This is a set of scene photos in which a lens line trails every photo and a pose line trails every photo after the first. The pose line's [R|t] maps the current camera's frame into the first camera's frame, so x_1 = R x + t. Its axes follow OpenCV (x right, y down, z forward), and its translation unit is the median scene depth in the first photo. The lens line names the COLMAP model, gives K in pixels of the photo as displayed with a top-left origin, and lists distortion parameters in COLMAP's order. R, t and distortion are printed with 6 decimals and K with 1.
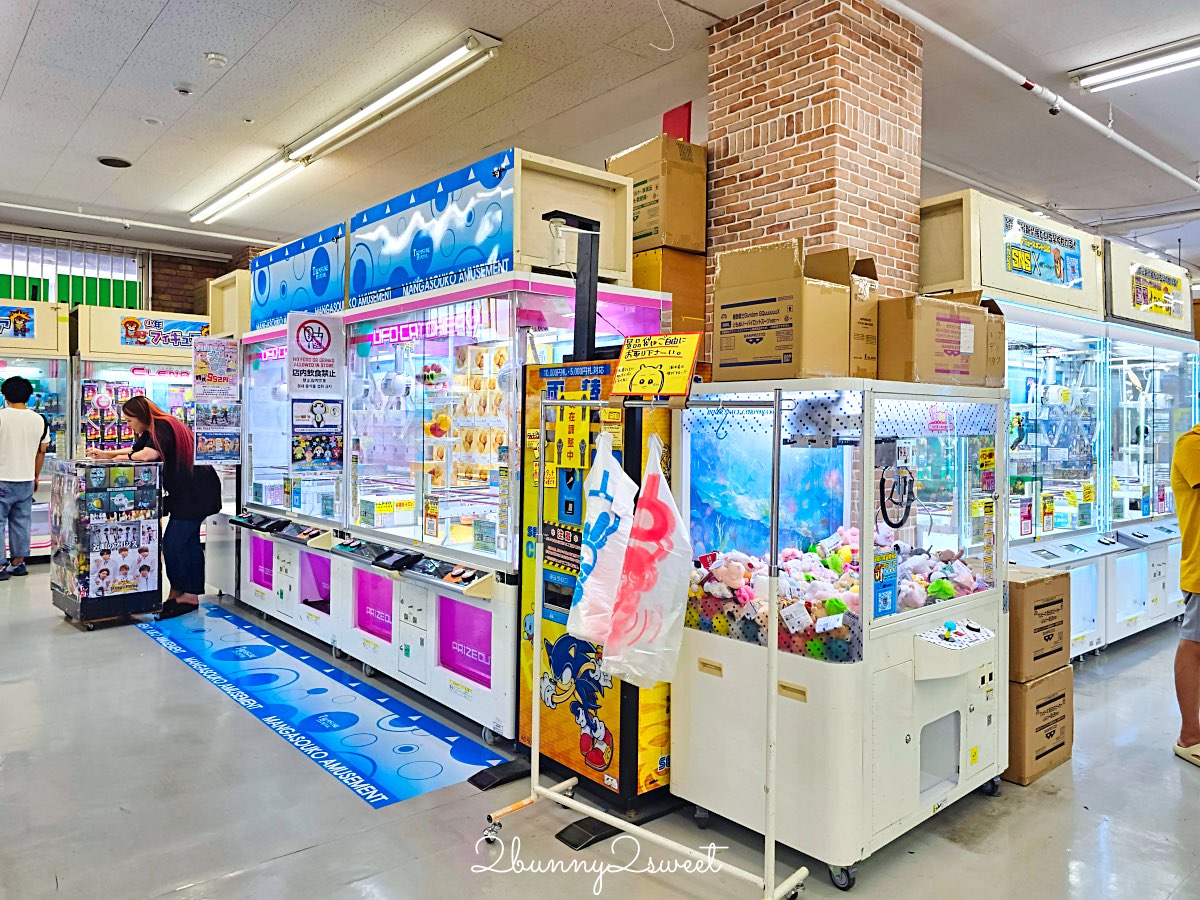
lens RADIAL K [[830.4, 0, 599.3], [0, 830.4, 447.3], [0, 0, 1]] dist [0.011972, -0.008965]
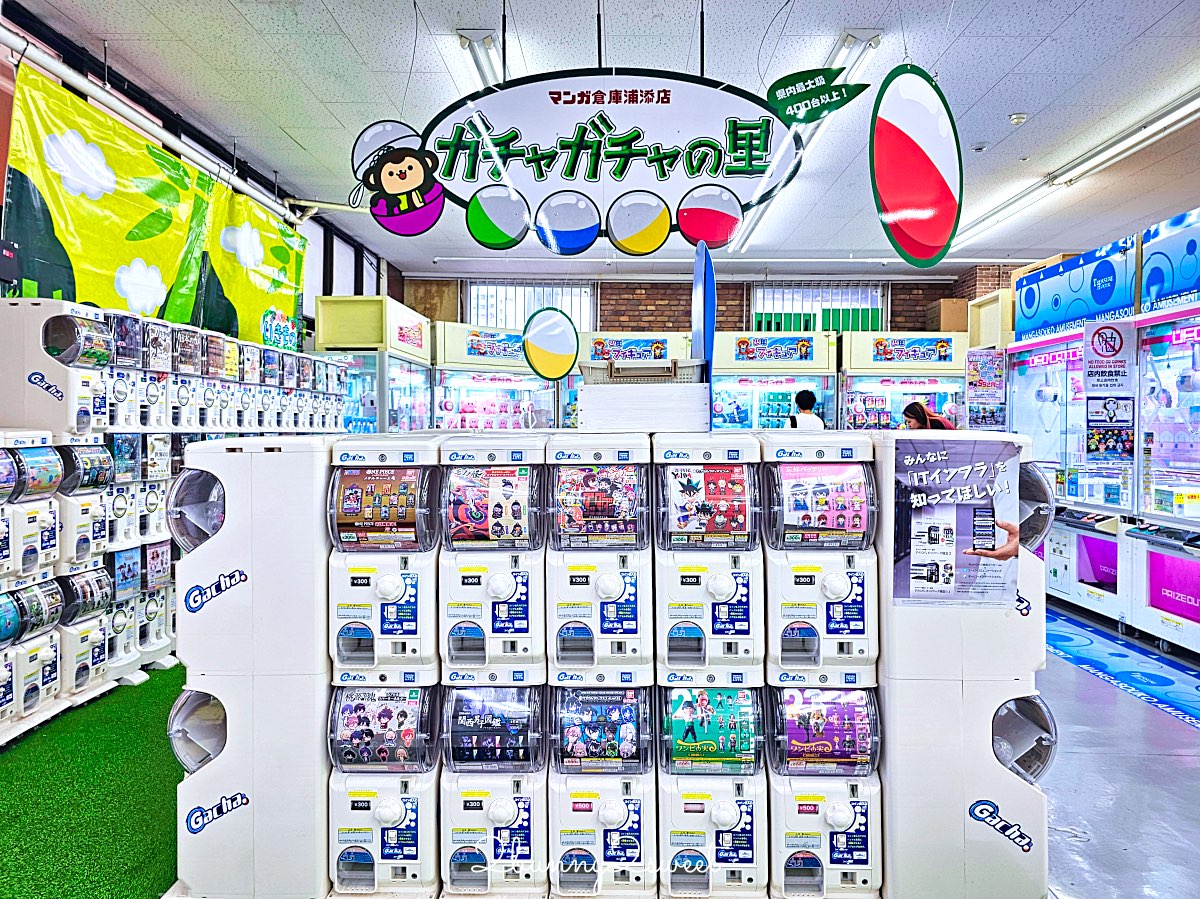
lens RADIAL K [[830.4, 0, 598.7], [0, 830.4, 438.7], [0, 0, 1]] dist [0.011972, -0.008965]
pose [[0.737446, 0.005814, -0.675381, -0.077917], [-0.022600, 0.999615, -0.016072, 0.027807], [0.675028, 0.027116, 0.737293, -0.250383]]
